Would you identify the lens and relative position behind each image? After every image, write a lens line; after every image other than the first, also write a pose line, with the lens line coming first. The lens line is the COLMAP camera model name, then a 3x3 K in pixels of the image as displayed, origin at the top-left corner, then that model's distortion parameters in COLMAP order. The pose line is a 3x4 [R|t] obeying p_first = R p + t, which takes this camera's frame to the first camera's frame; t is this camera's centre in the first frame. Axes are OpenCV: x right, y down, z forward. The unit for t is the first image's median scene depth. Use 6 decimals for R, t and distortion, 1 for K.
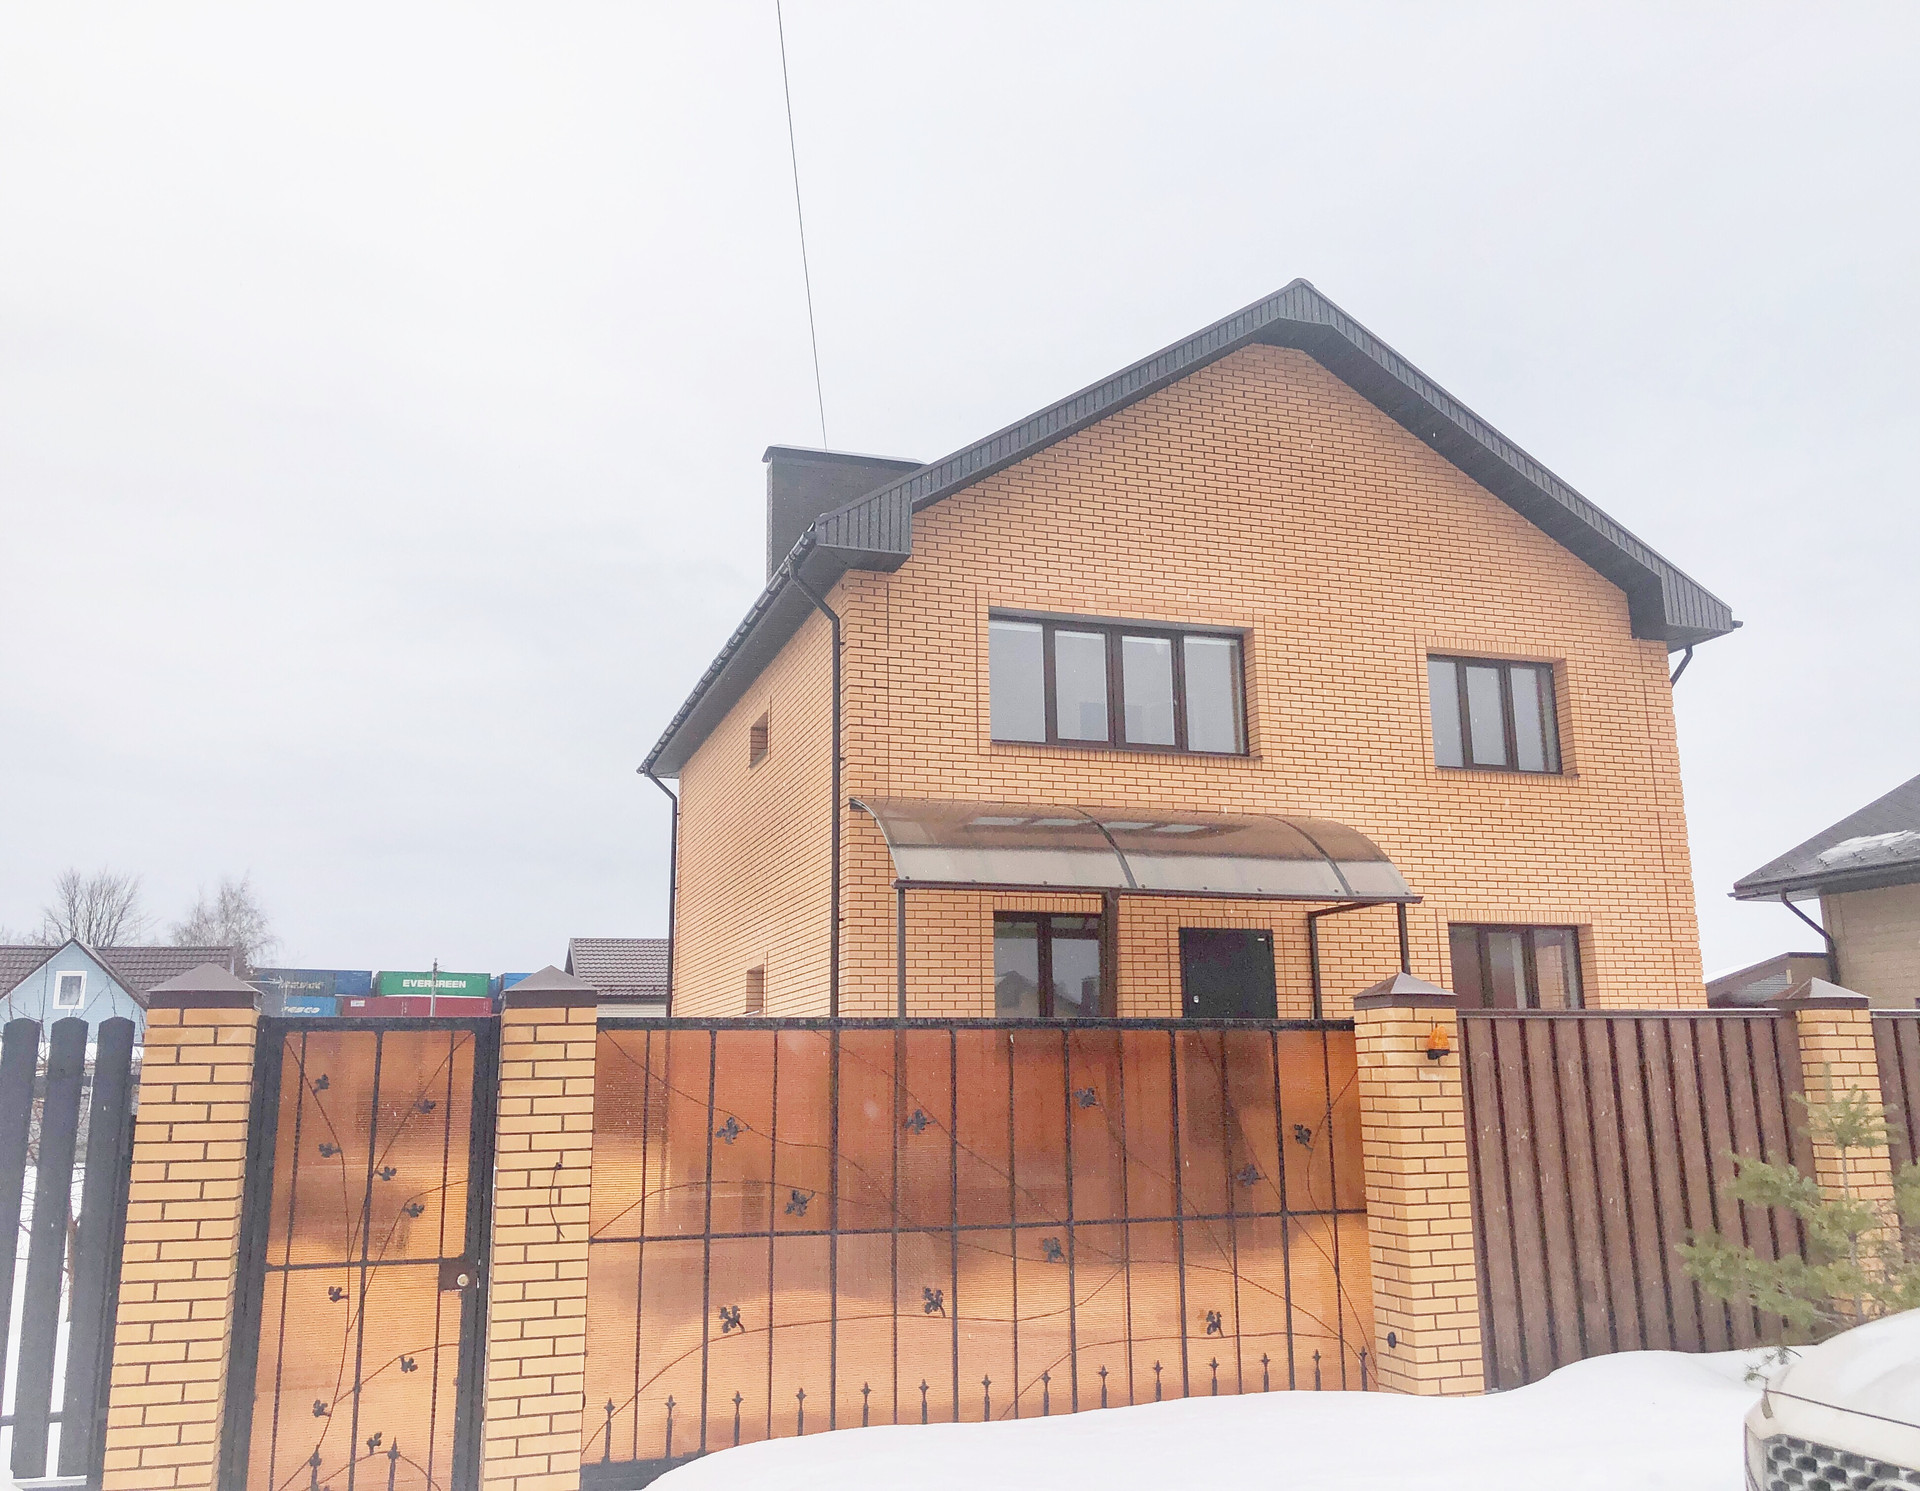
lens RADIAL K [[1647.8, 0, 960.0], [0, 1647.8, 745.5], [0, 0, 1]] dist [0.007020, 0.000944]
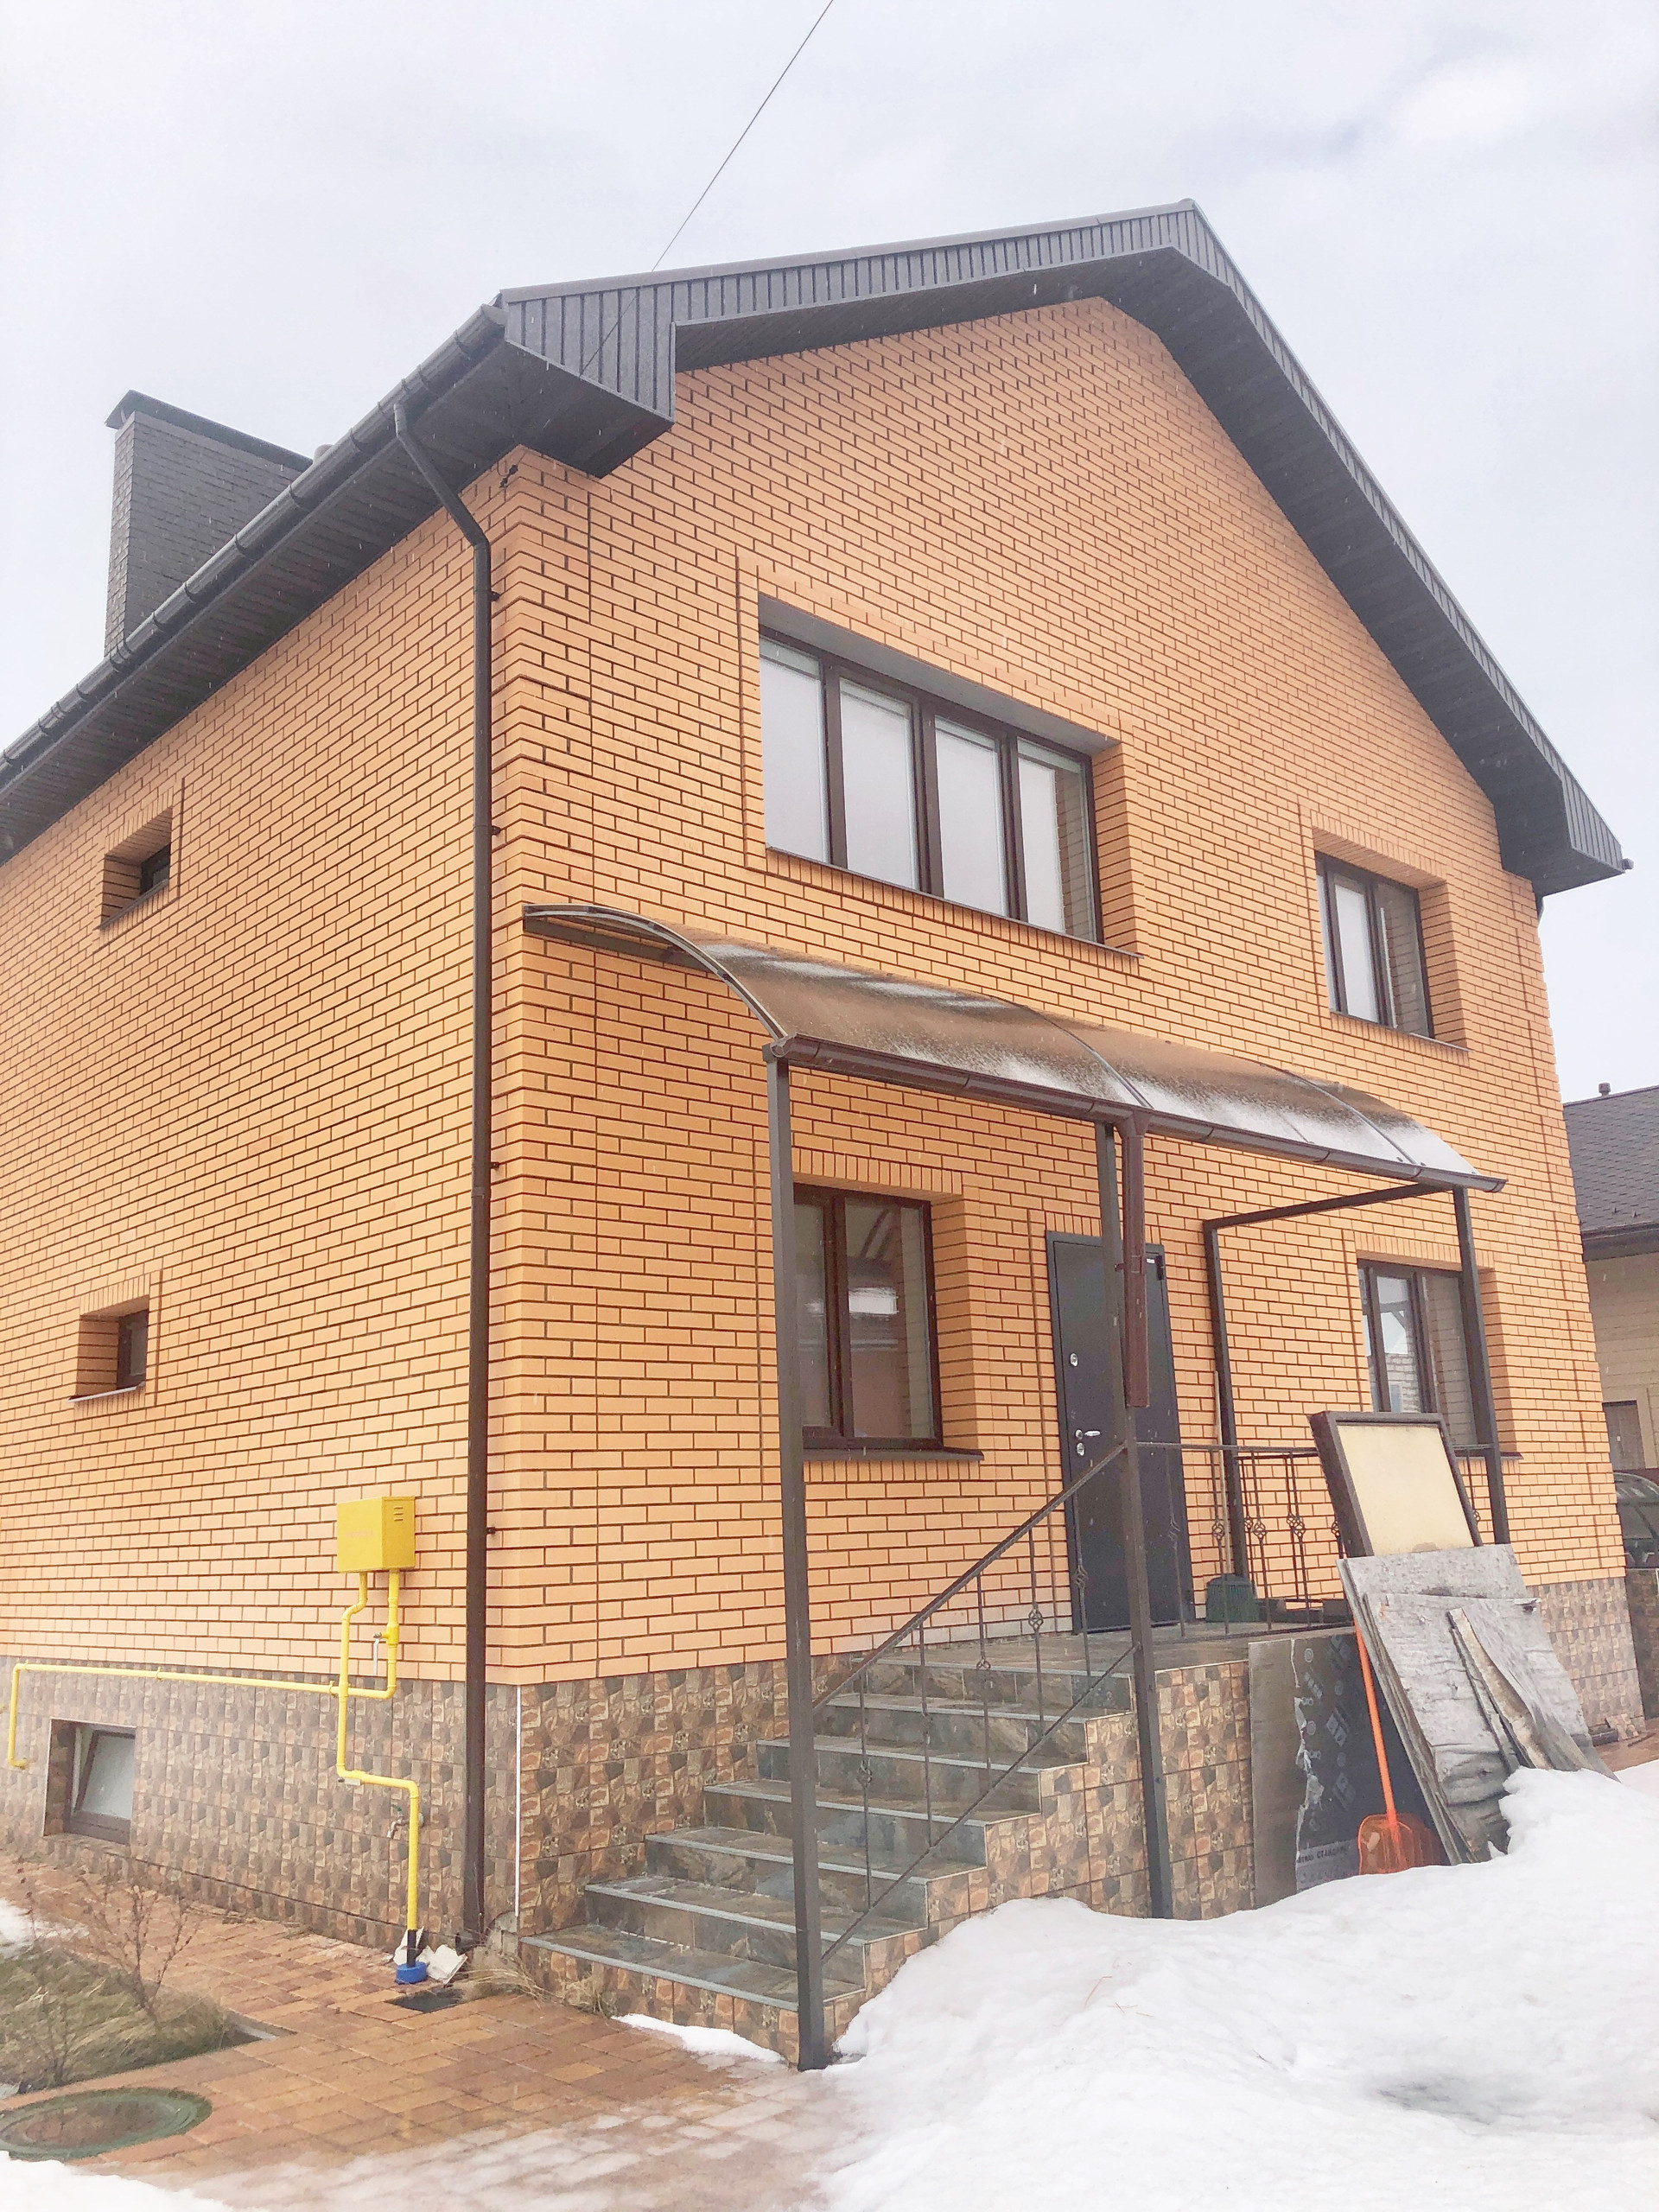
lens RADIAL K [[1771.0, 0, 829.5], [0, 1771.0, 1106.0], [0, 0, 1]] dist [0.072977, -0.004669]
pose [[0.910113, 0.074918, 0.407532, -0.172321], [-0.060436, 0.997002, -0.048315, 0.097781], [-0.409930, 0.019343, 0.911912, 0.465668]]
